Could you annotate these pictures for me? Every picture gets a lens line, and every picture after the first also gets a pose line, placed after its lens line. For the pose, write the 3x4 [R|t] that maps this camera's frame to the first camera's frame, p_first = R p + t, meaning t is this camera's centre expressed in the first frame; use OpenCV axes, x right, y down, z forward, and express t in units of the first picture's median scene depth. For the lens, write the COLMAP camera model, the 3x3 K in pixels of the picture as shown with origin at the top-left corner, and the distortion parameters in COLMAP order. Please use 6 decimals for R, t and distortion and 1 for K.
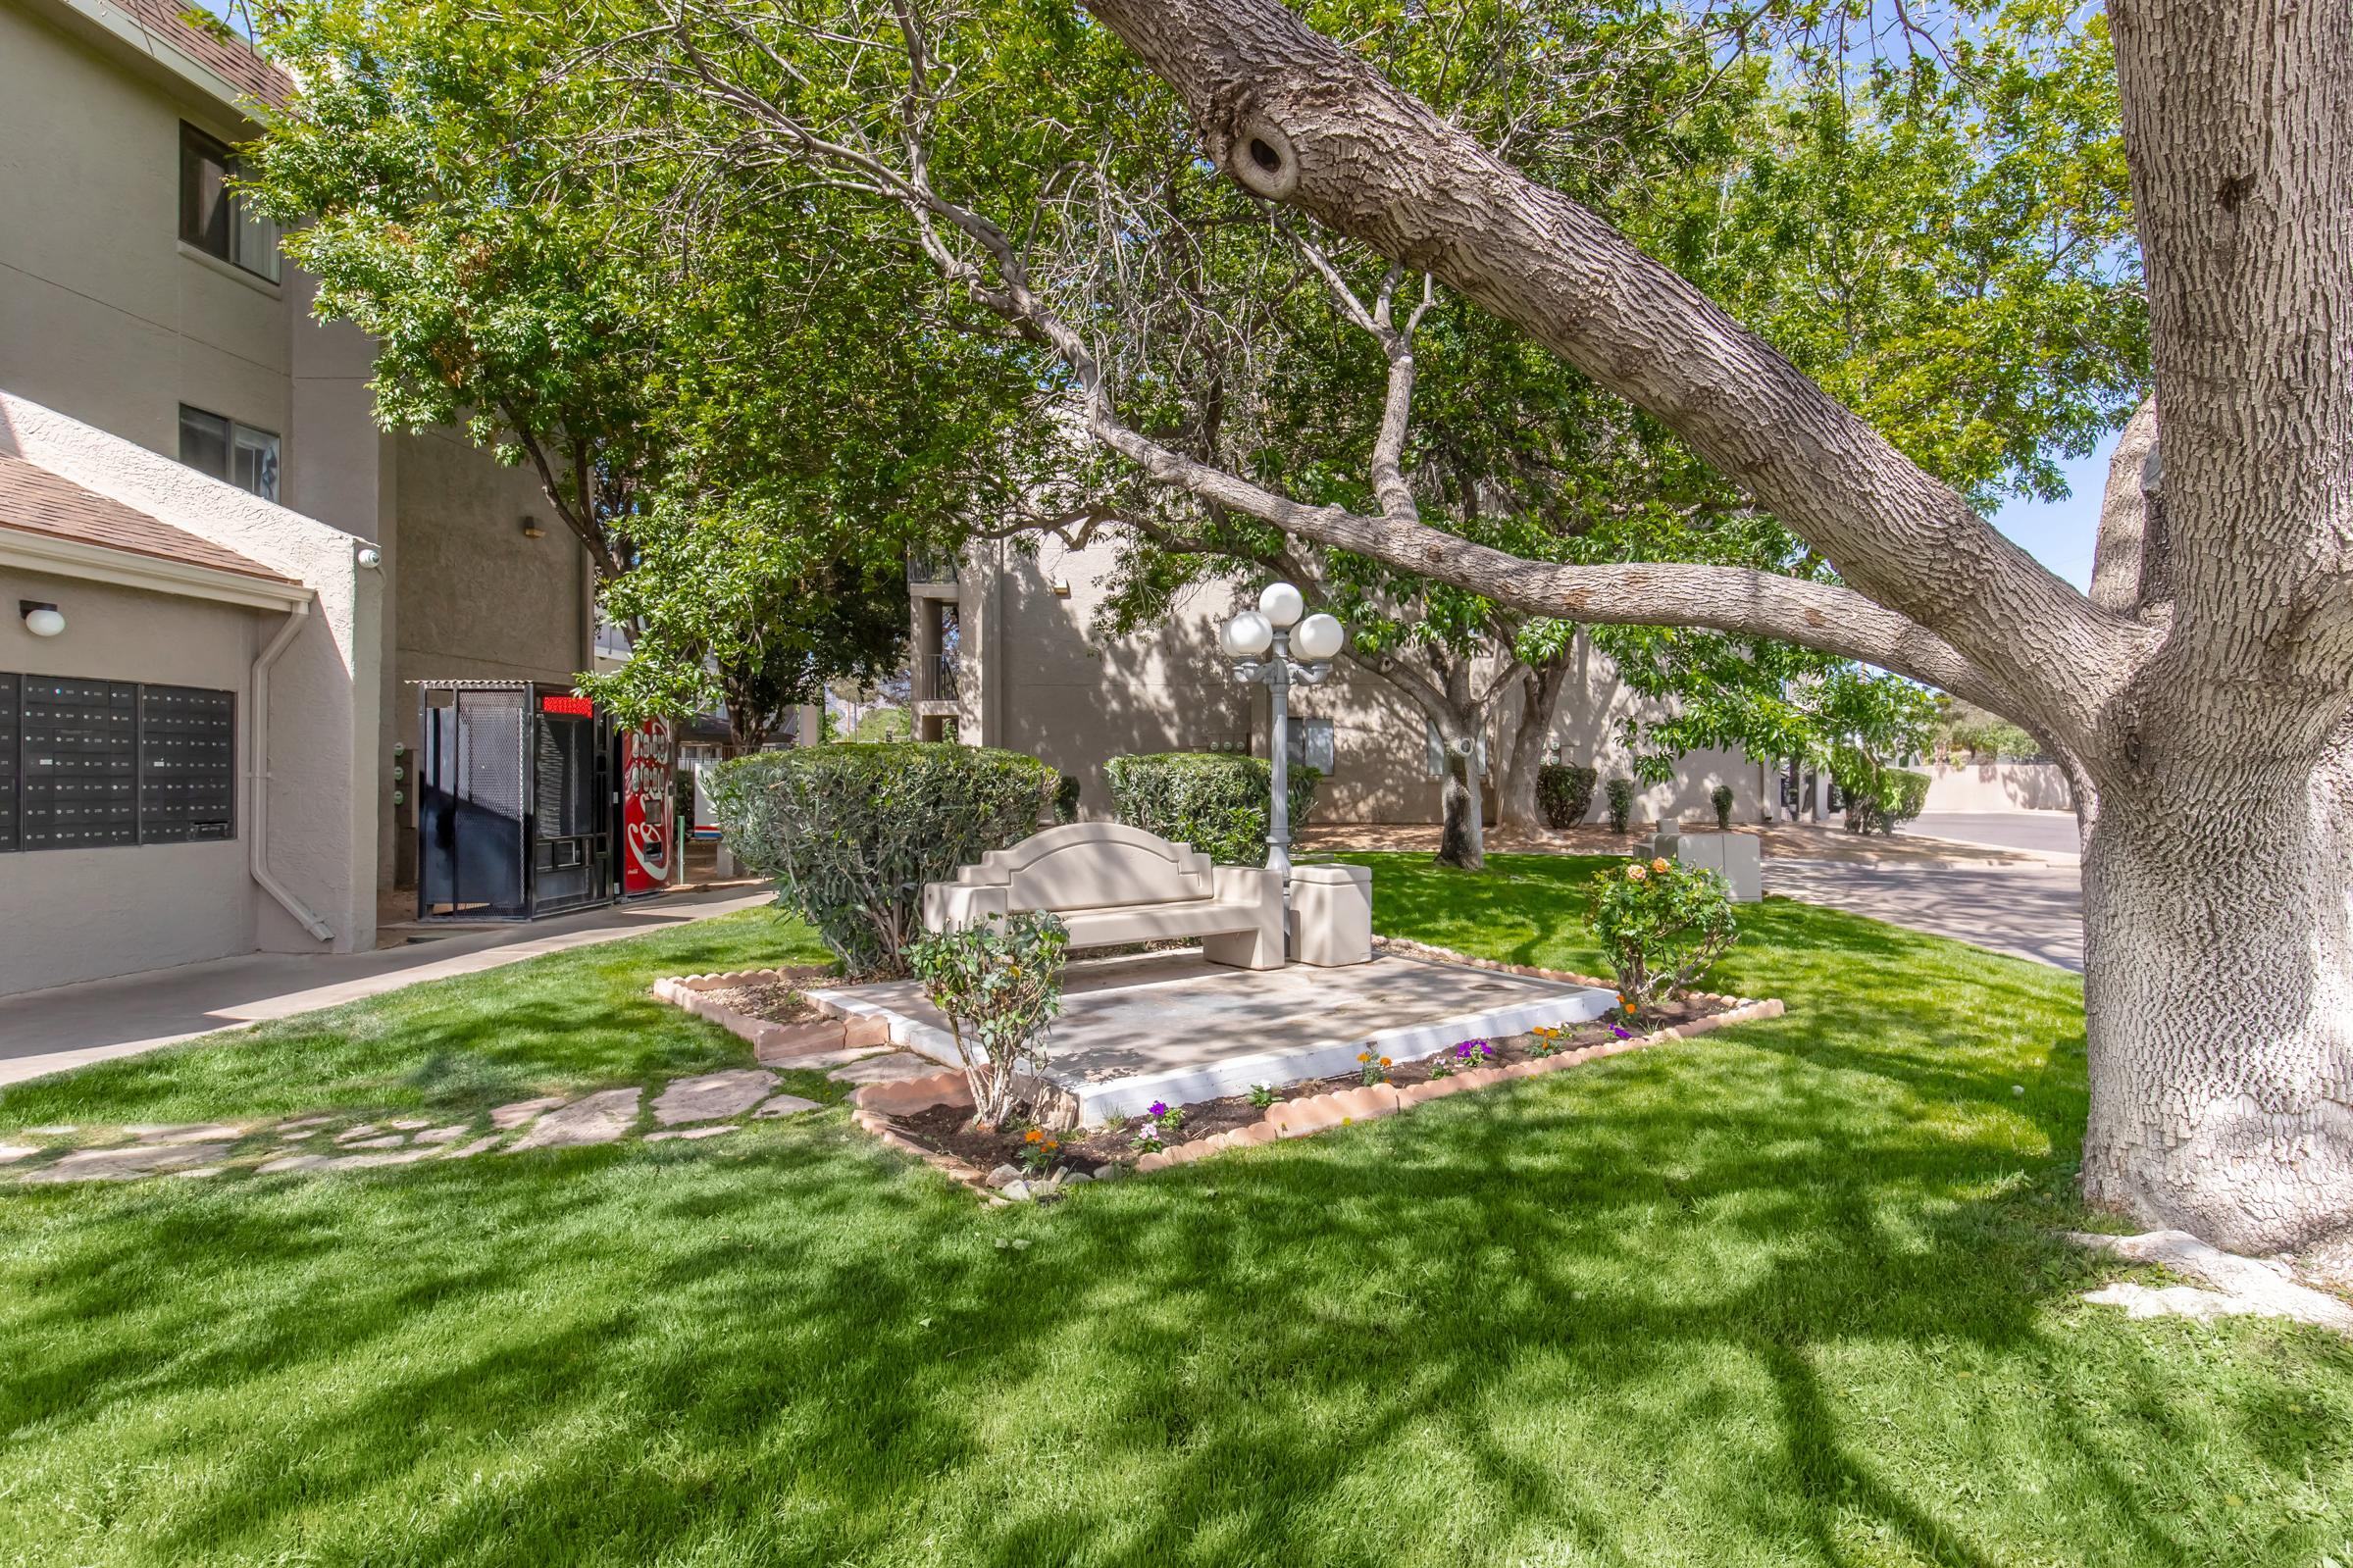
lens RADIAL K [[1134.3, 0, 1176.5], [0, 1134.3, 784.0], [0, 0, 1]] dist [-0.001815, -0.000738]
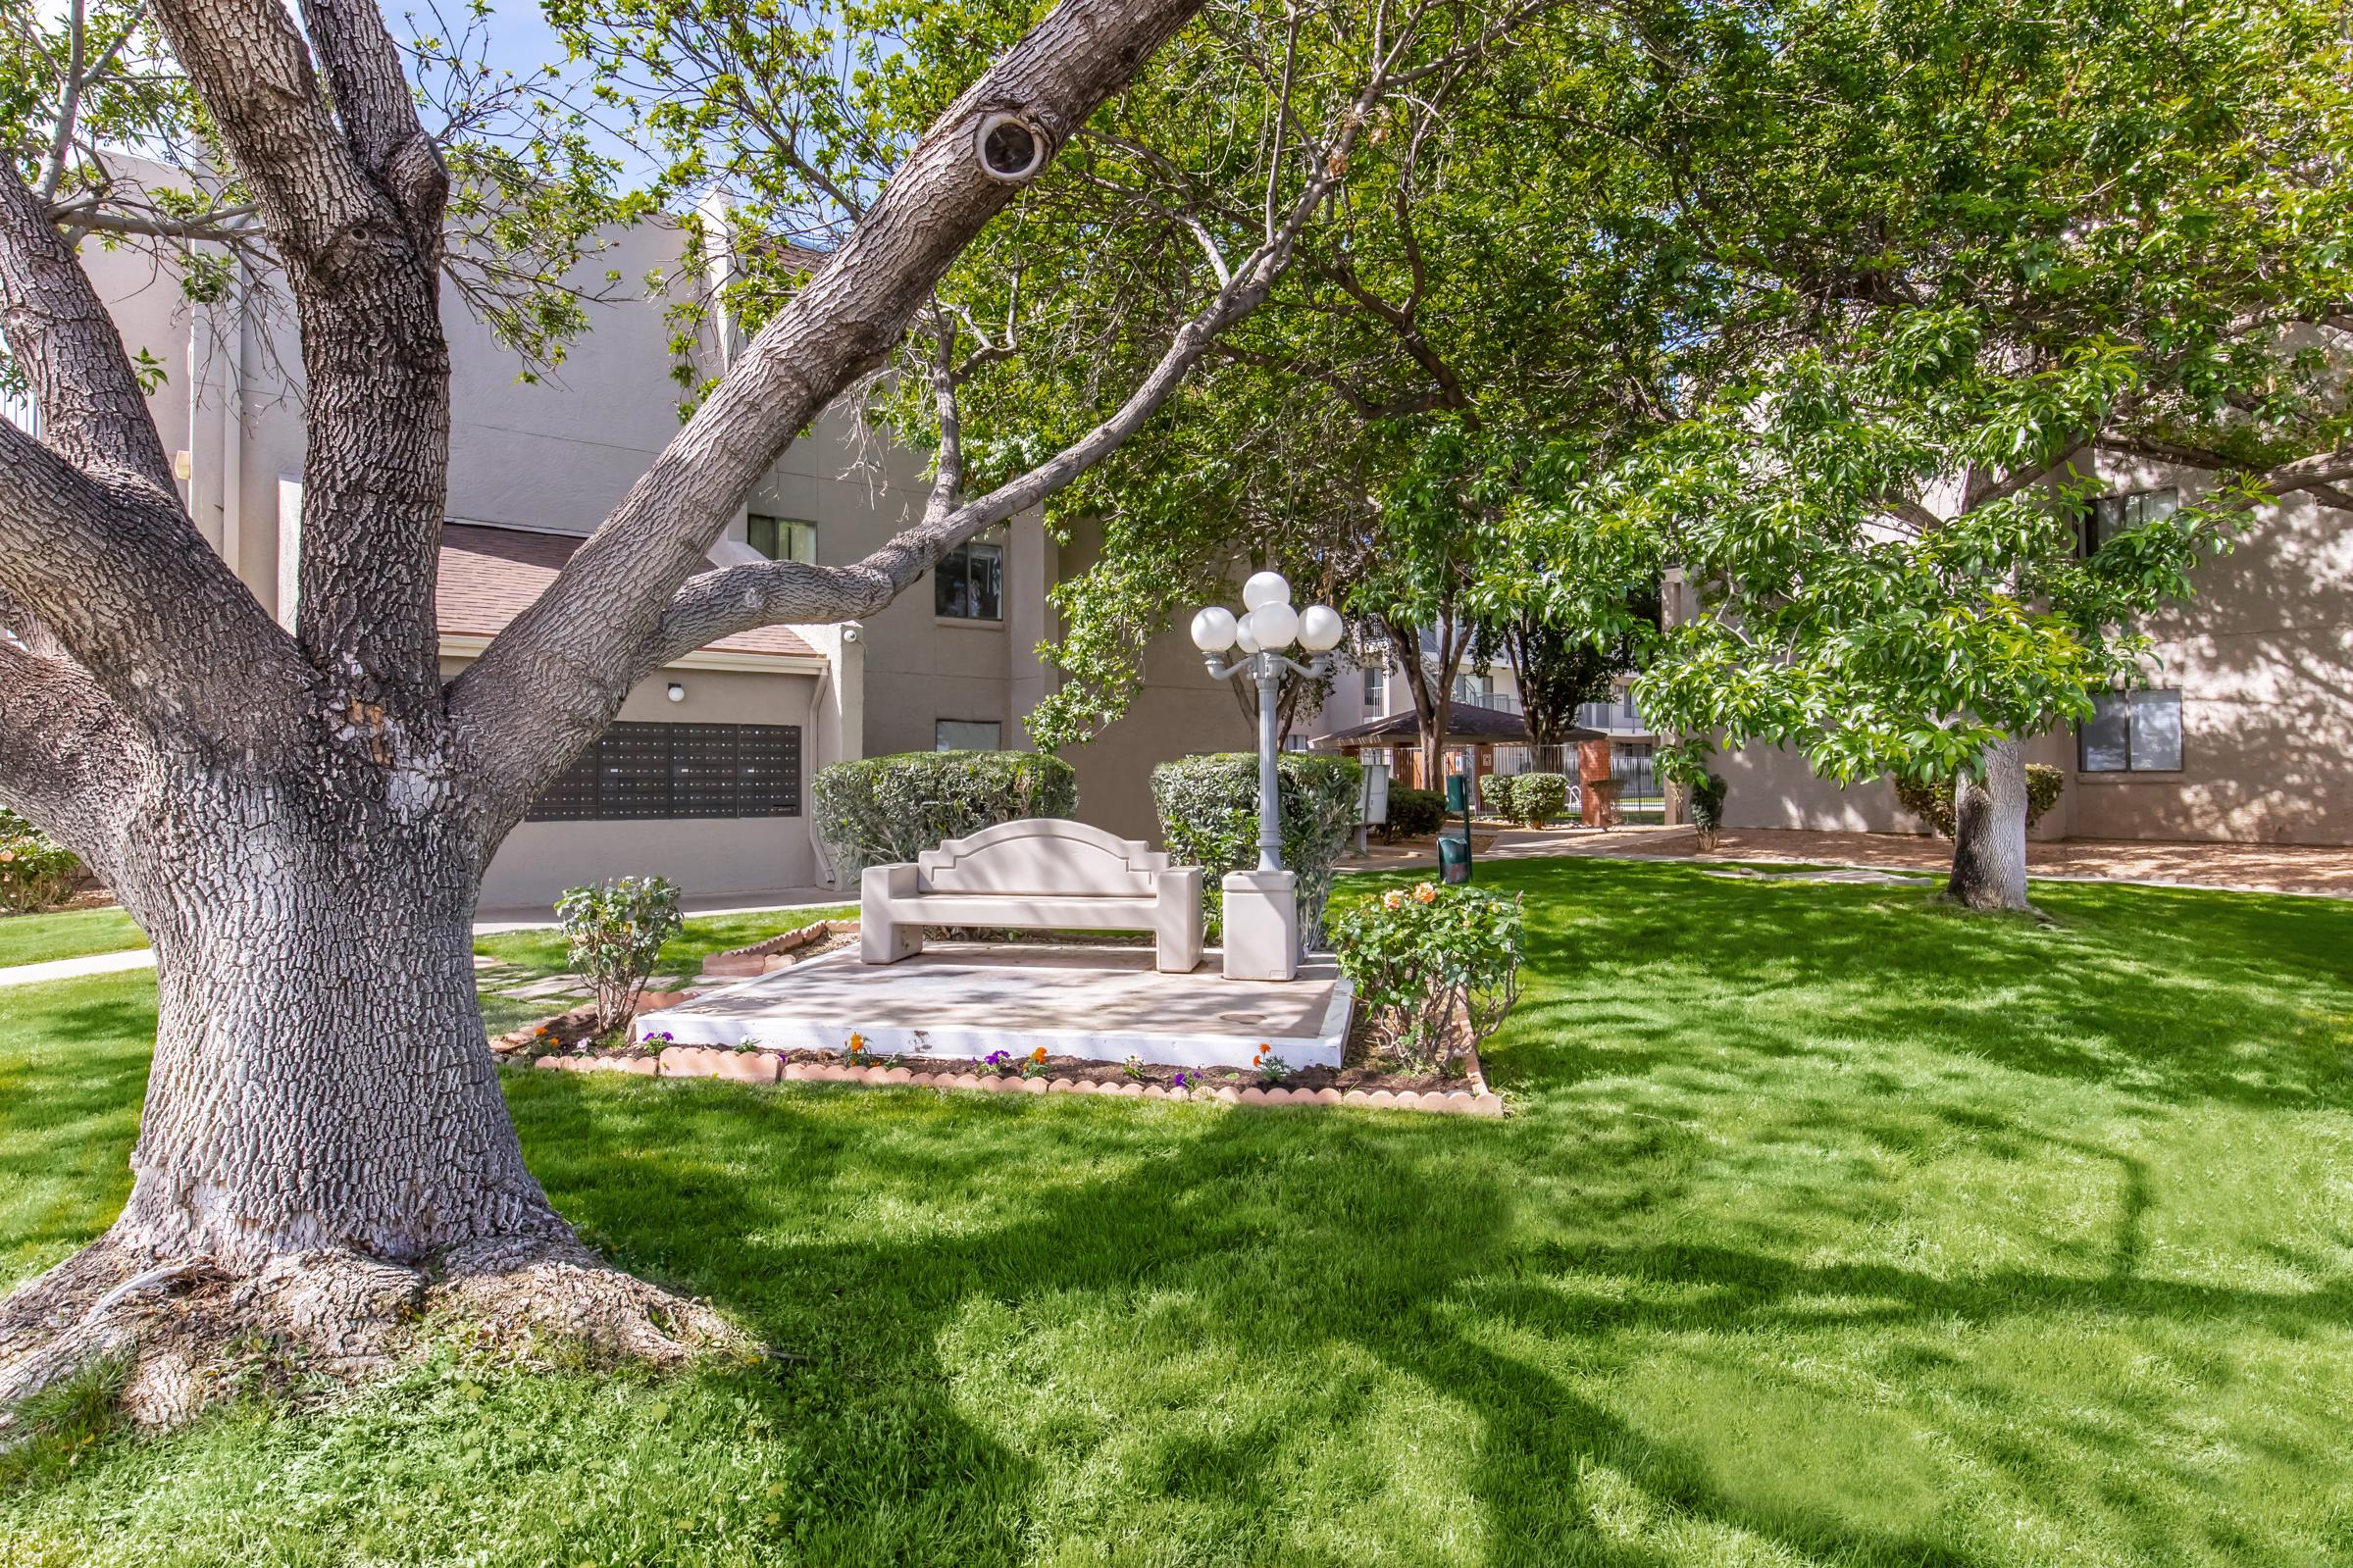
lens RADIAL K [[1134.3, 0, 1176.5], [0, 1134.3, 784.0], [0, 0, 1]] dist [-0.001815, -0.000738]
pose [[0.681338, 0.001591, -0.731967, 0.226179], [0.000045, 0.999998, 0.002216, -0.000724], [0.731969, -0.001543, 0.681336, 0.088384]]
